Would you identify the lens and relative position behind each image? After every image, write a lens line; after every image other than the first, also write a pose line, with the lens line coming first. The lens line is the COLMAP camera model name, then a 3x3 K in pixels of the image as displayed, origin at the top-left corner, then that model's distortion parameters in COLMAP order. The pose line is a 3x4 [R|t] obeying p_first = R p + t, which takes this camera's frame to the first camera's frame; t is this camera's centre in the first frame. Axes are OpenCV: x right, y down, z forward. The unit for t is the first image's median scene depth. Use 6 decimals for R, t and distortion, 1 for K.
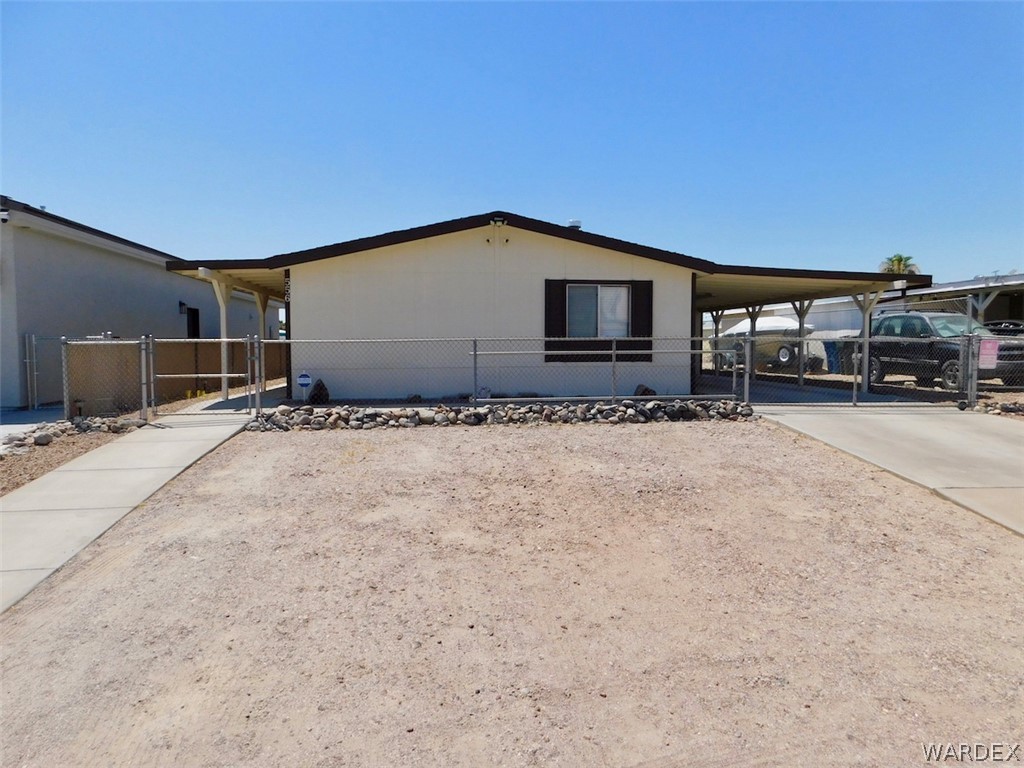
lens RADIAL K [[712.8, 0, 509.9], [0, 712.8, 389.7], [0, 0, 1]] dist [-0.064287, 0.058805]
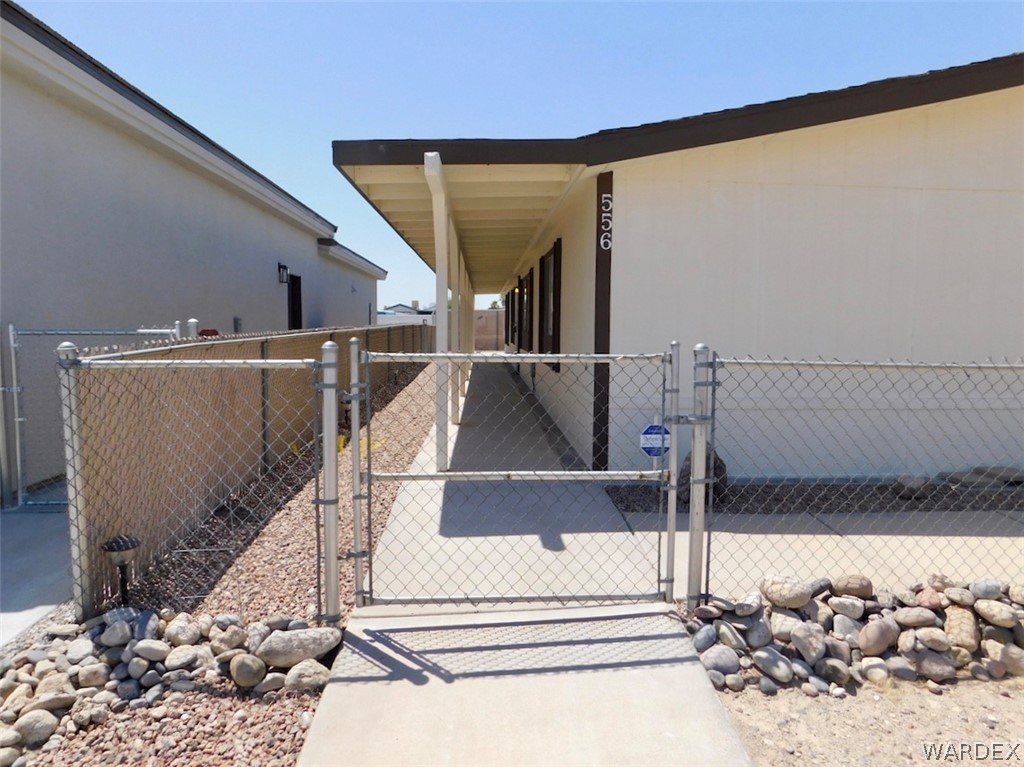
lens RADIAL K [[712.8, 0, 509.9], [0, 712.8, 389.2], [0, 0, 1]] dist [-0.064287, 0.058805]
pose [[0.998743, 0.014300, -0.048050, -0.371408], [-0.012754, 0.999396, 0.032329, -0.057781], [0.048483, -0.031675, 0.998322, 0.607986]]
